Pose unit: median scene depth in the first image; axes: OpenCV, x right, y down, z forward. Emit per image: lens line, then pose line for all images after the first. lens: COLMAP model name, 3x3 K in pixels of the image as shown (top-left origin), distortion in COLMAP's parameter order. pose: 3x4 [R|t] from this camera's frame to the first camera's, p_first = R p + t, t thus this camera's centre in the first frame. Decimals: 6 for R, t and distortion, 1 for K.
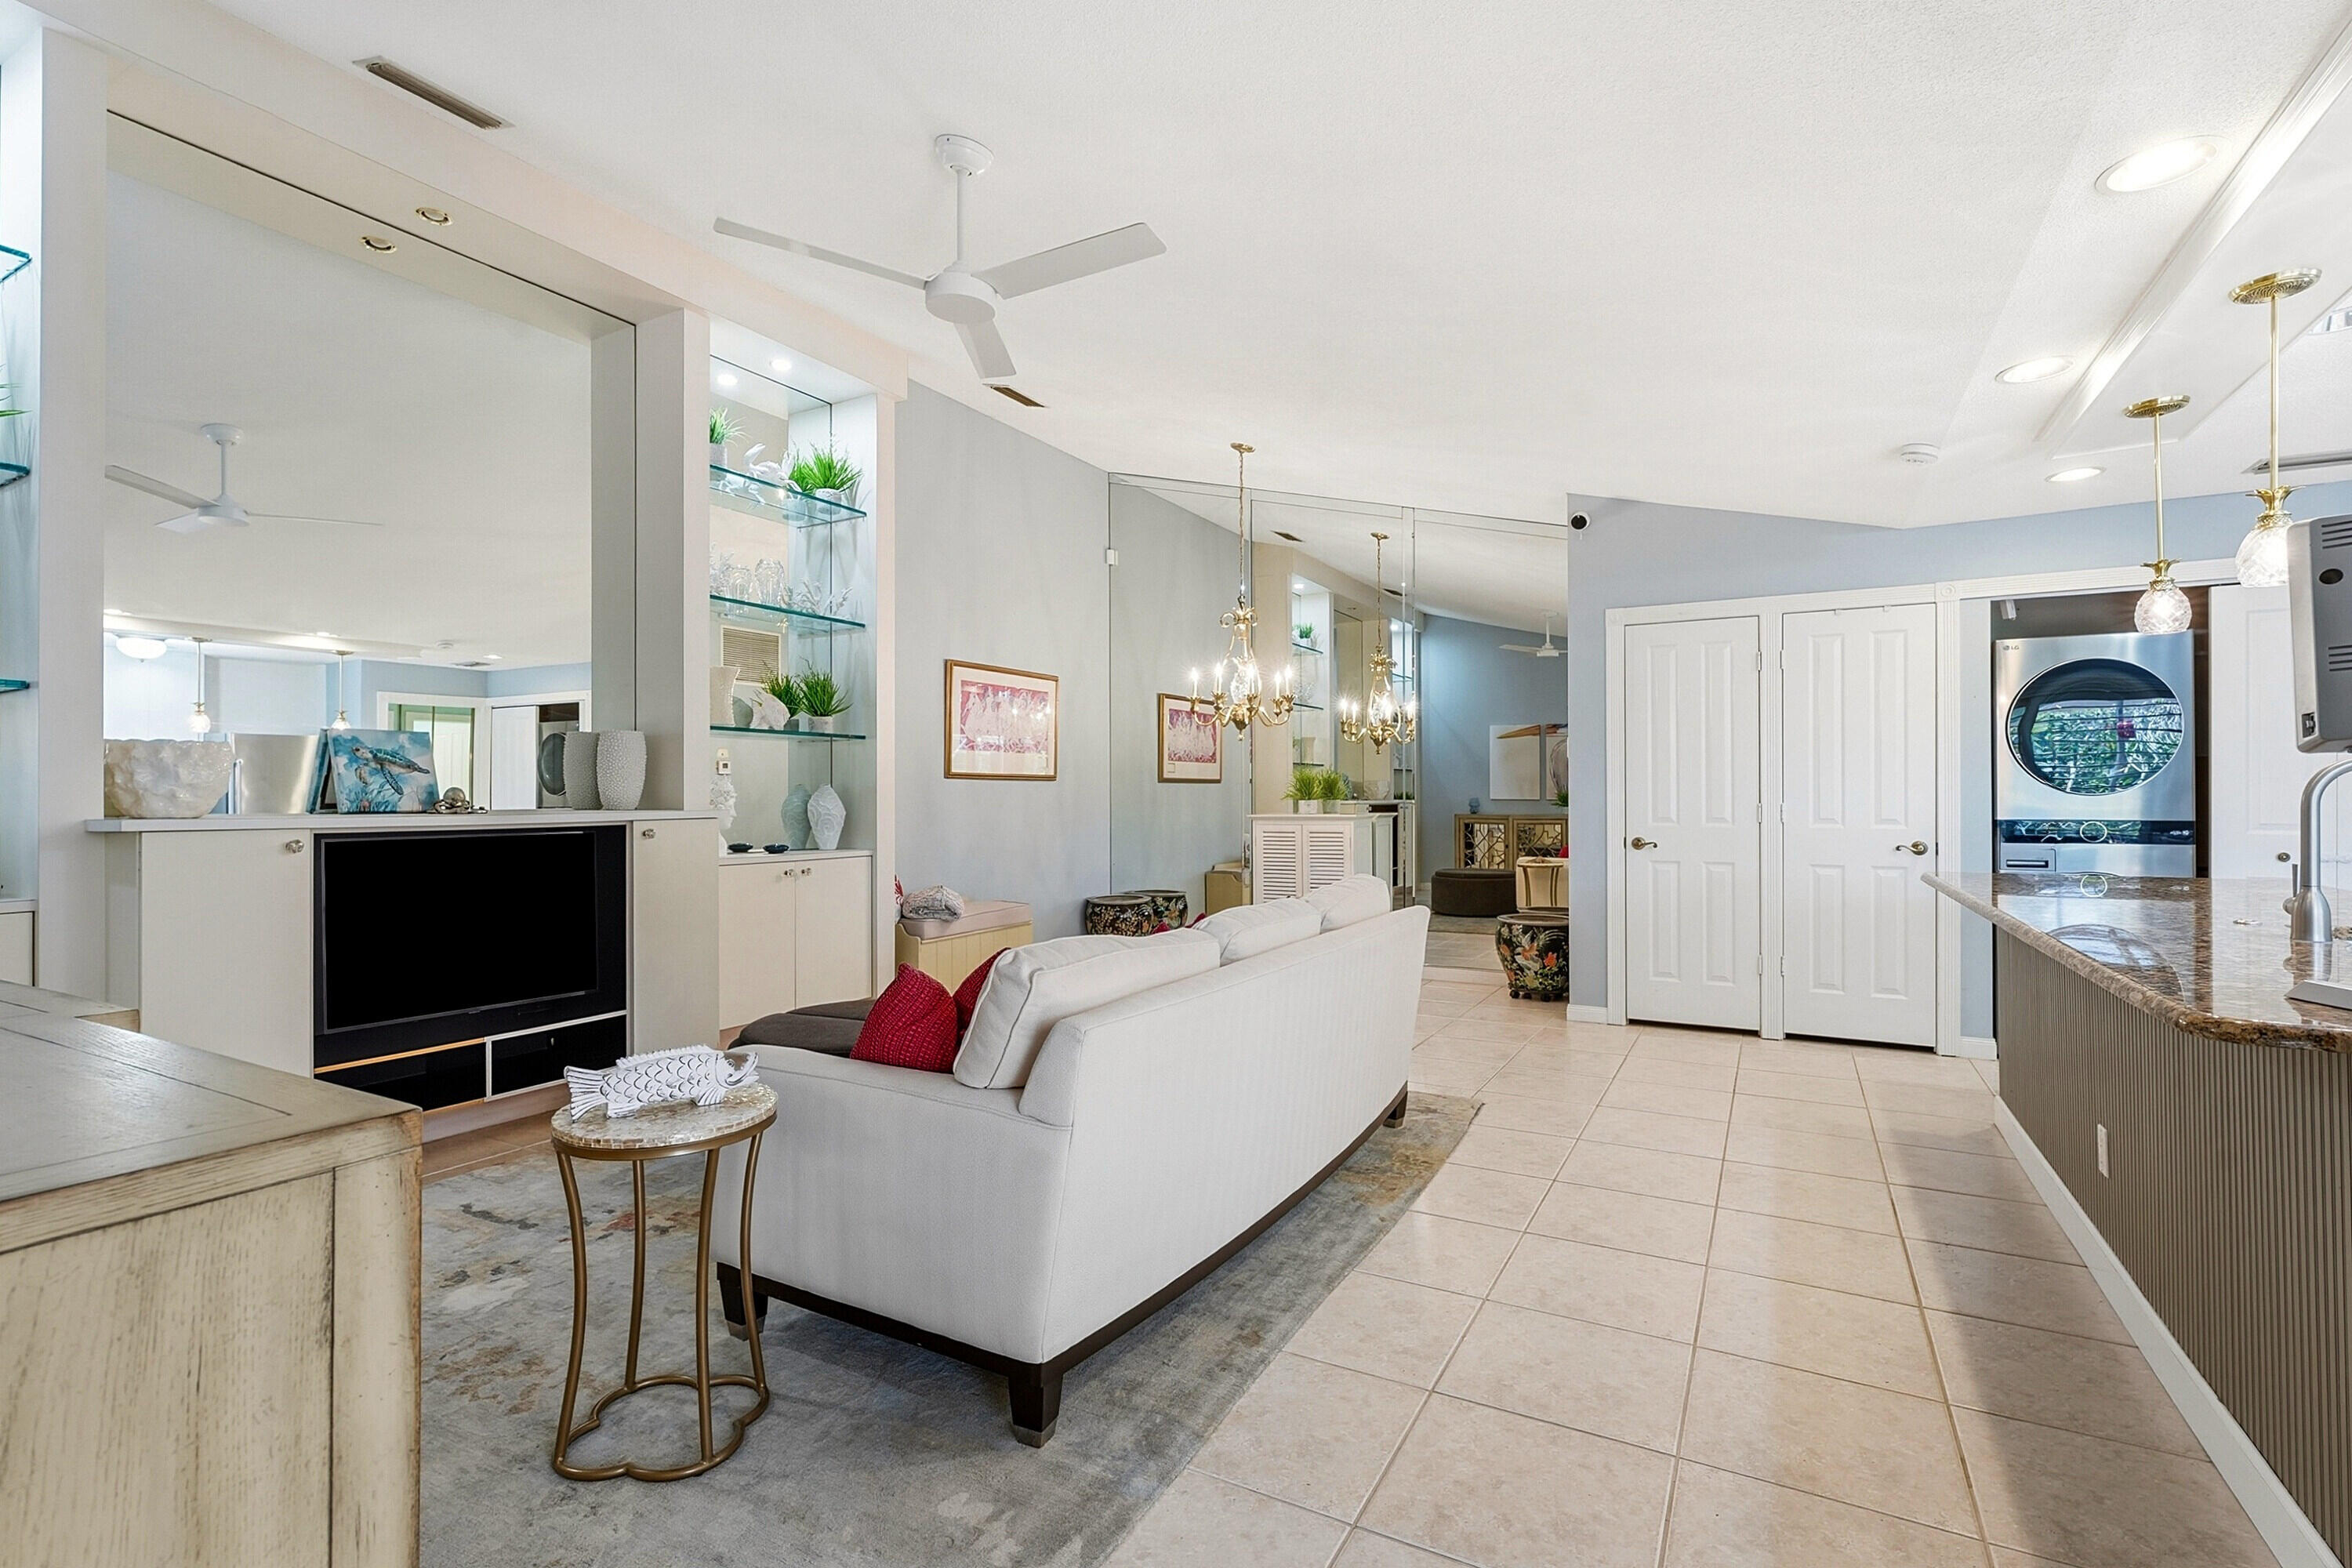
lens RADIAL K [[1022.0, 0, 1199.9], [0, 1022.0, 792.6], [0, 0, 1]] dist [0.001453, -0.001074]
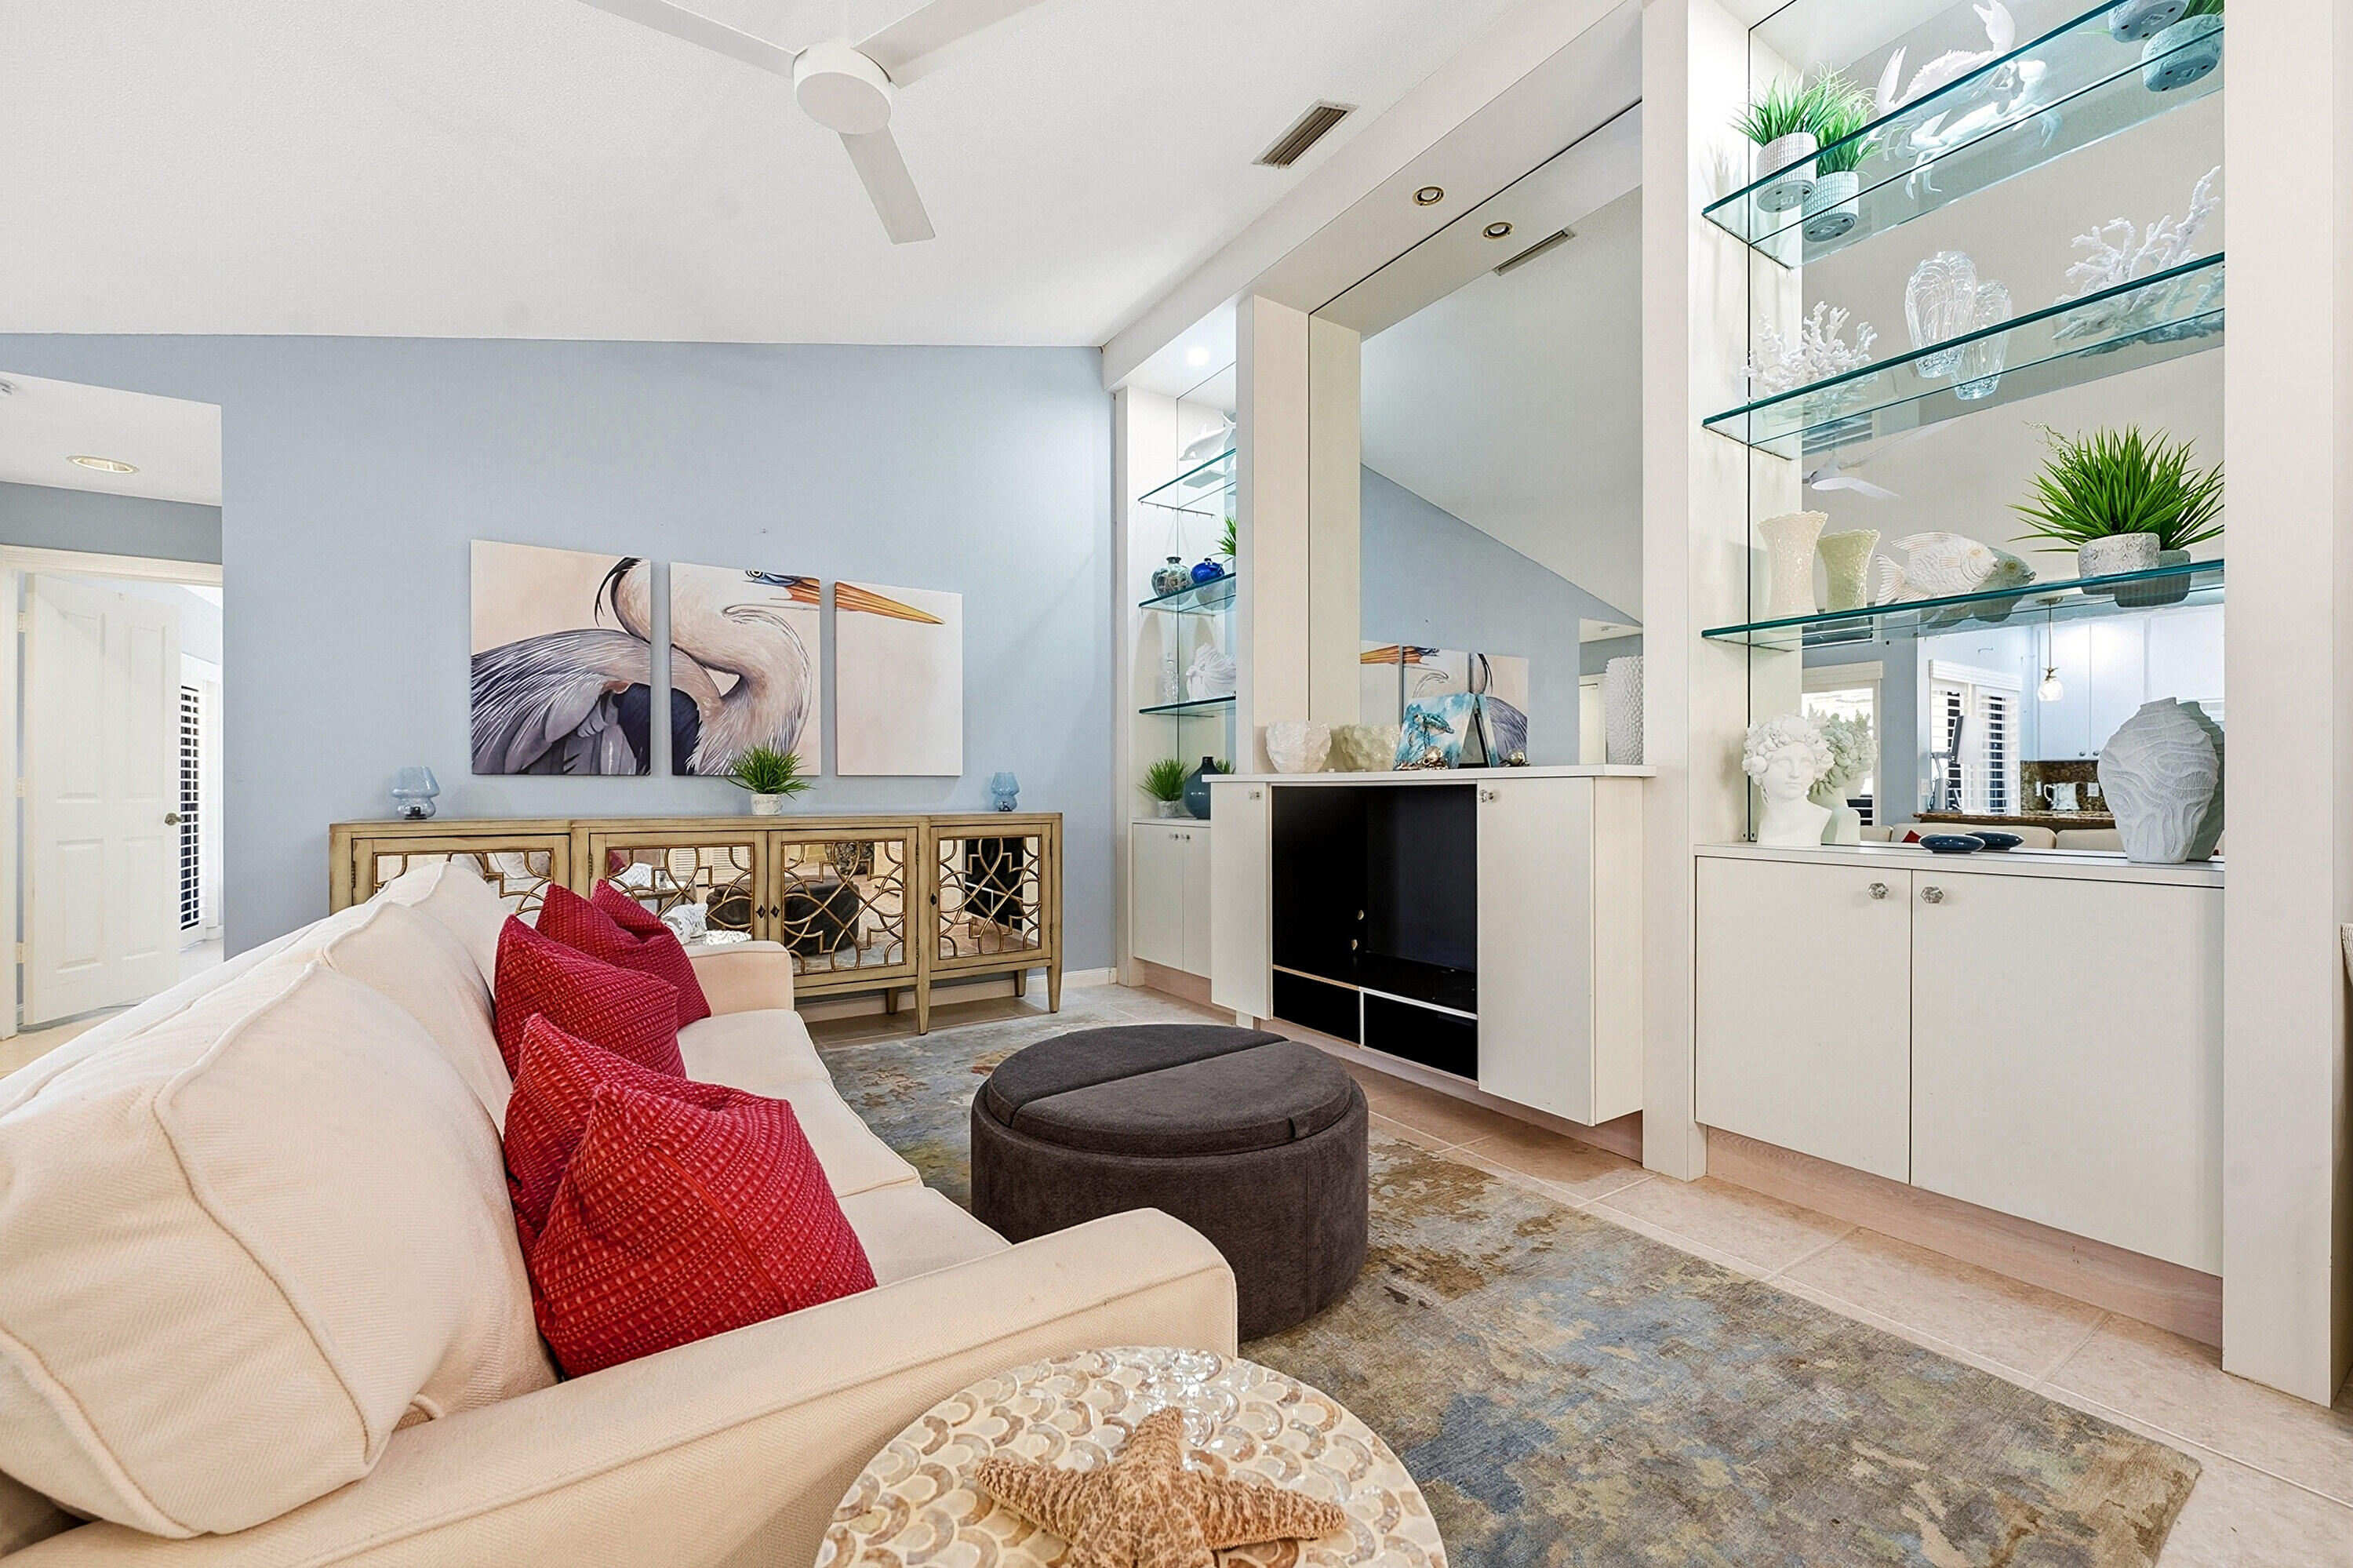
lens RADIAL K [[943.7, 0, 1188.1], [0, 943.7, 794.0], [0, 0, 1]] dist [-0.005539, 0.001799]
pose [[-0.483612, 0.007742, -0.875248, 0.110256], [0.008861, 0.999953, 0.003949, 0.019667], [0.875238, -0.005846, -0.483658, 0.659321]]
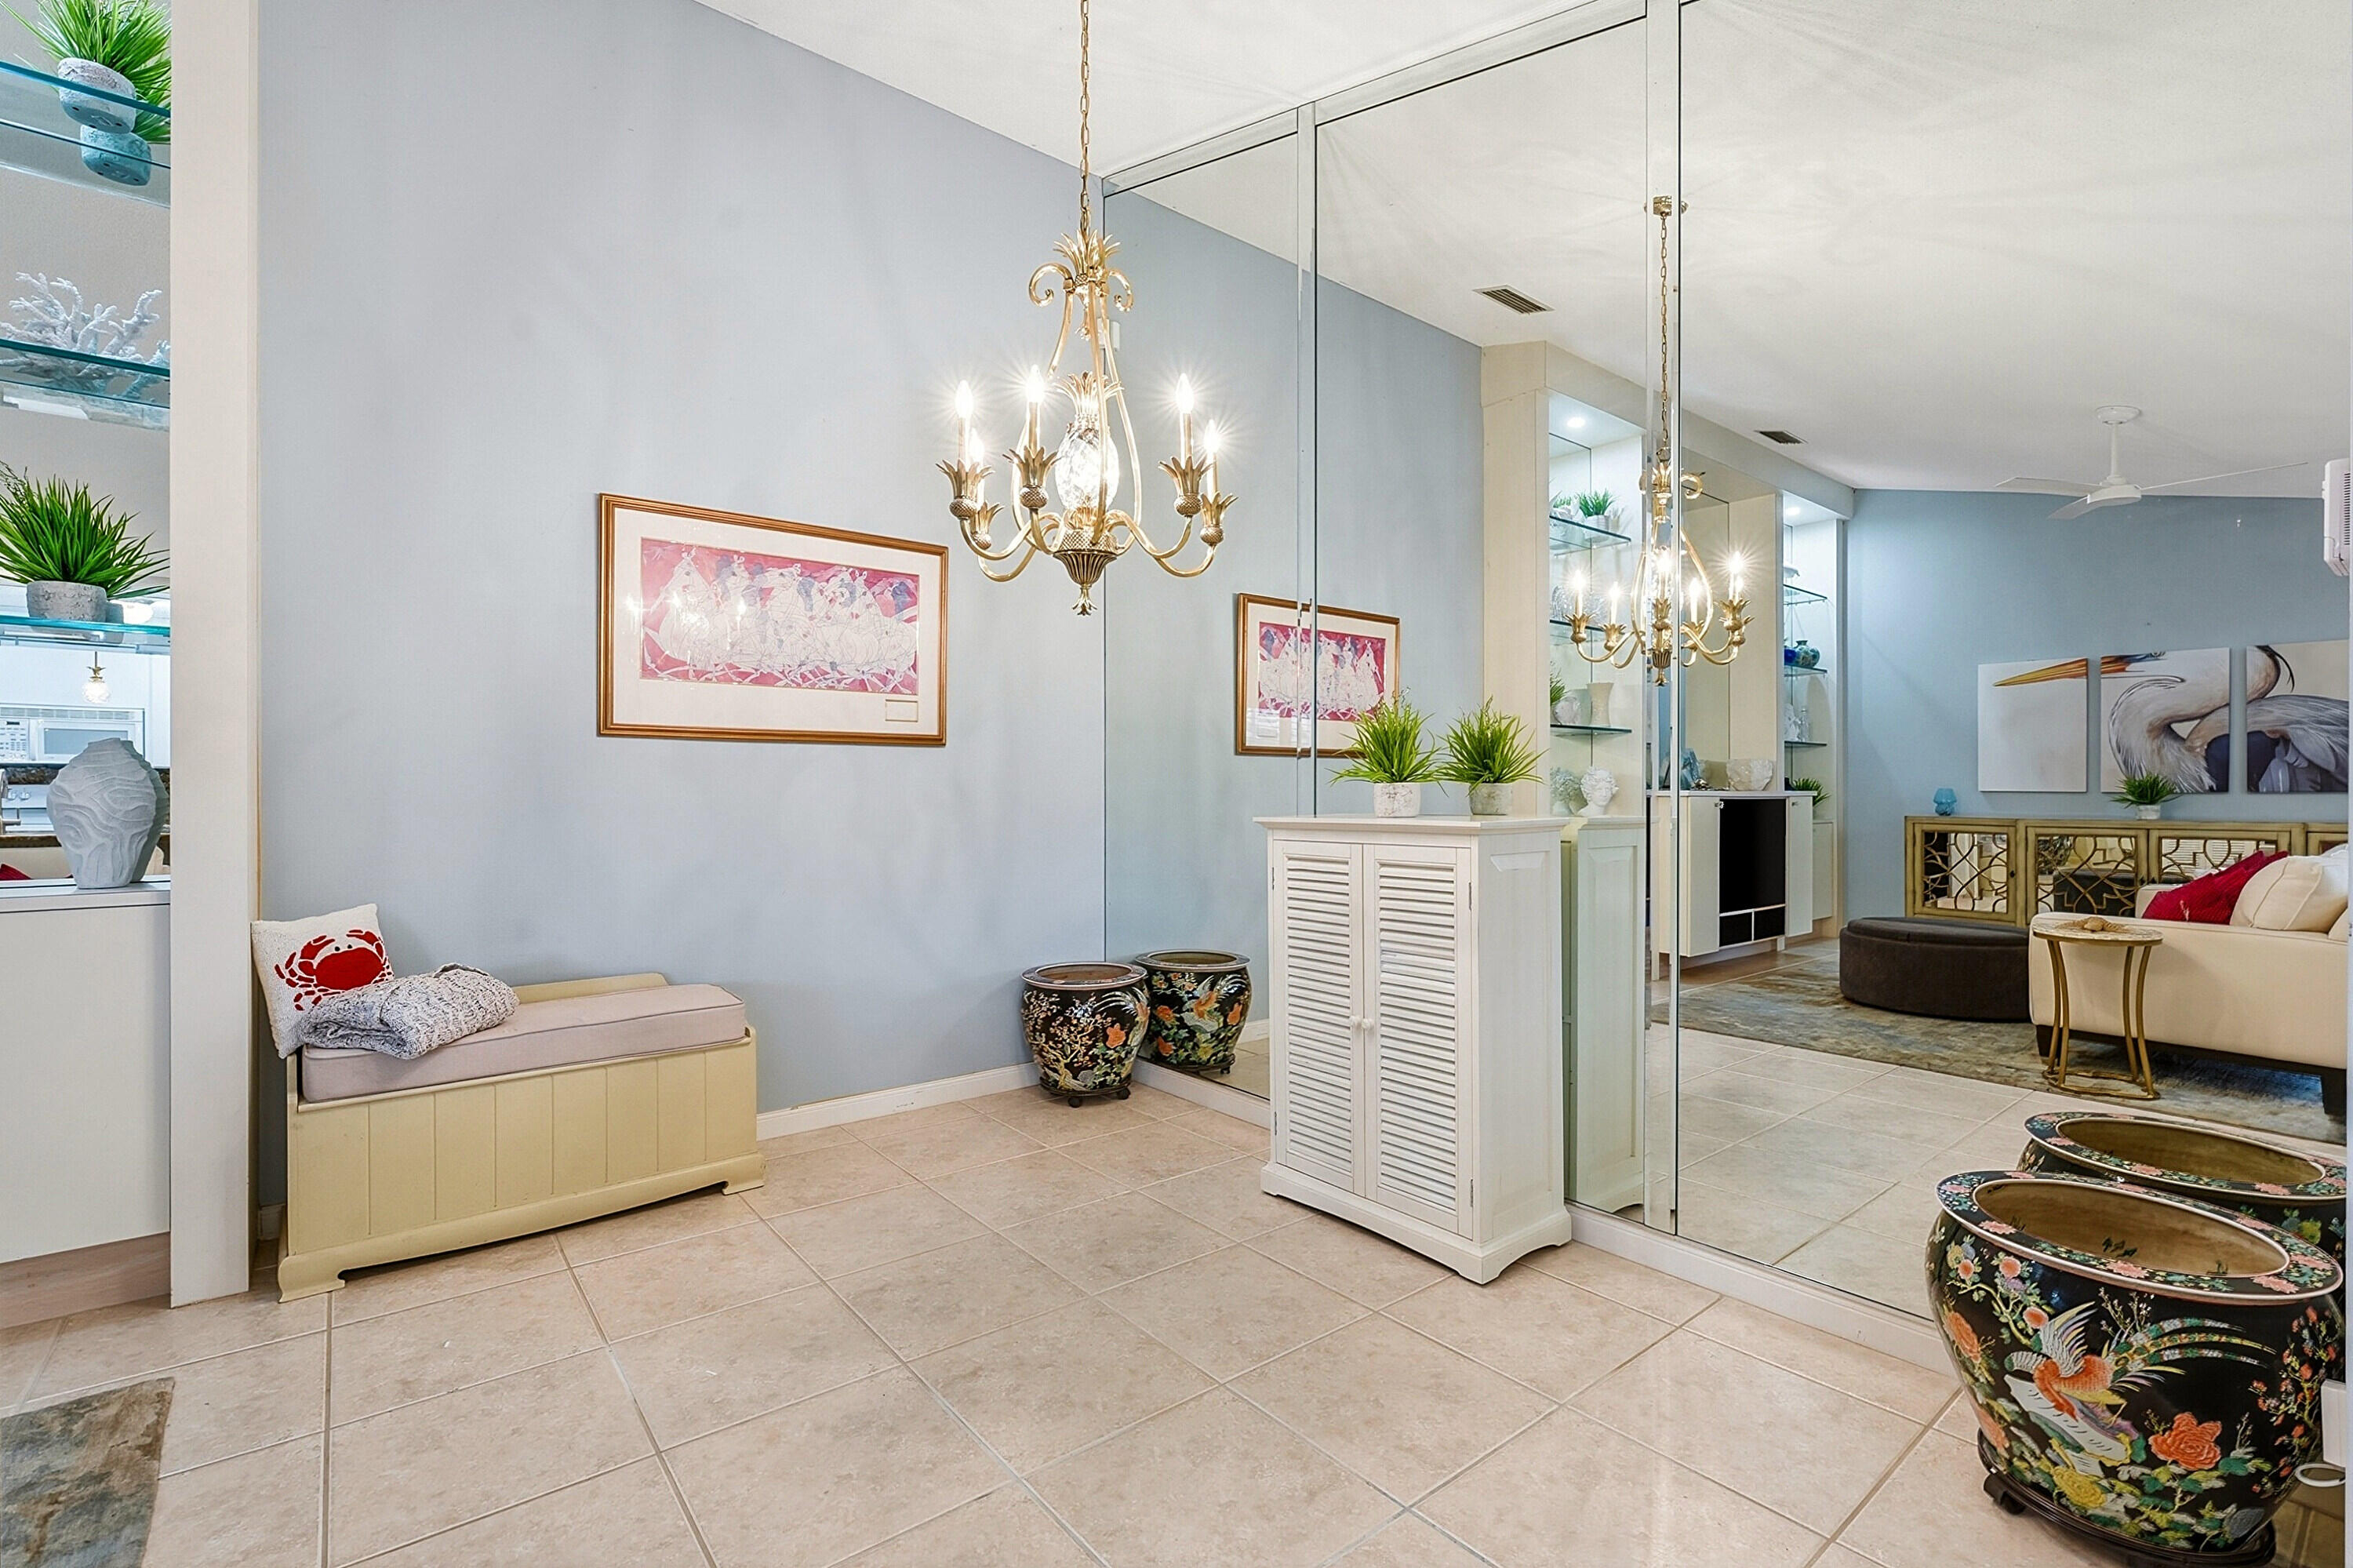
lens RADIAL K [[1022.4, 0, 1196.5], [0, 1022.4, 791.7], [0, 0, 1]] dist [0.001453, -0.001074]
pose [[0.925579, 0.005523, -0.378513, 0.188490], [-0.002903, 0.999968, 0.007491, 0.007978], [0.378542, -0.005834, 0.925566, 0.597753]]
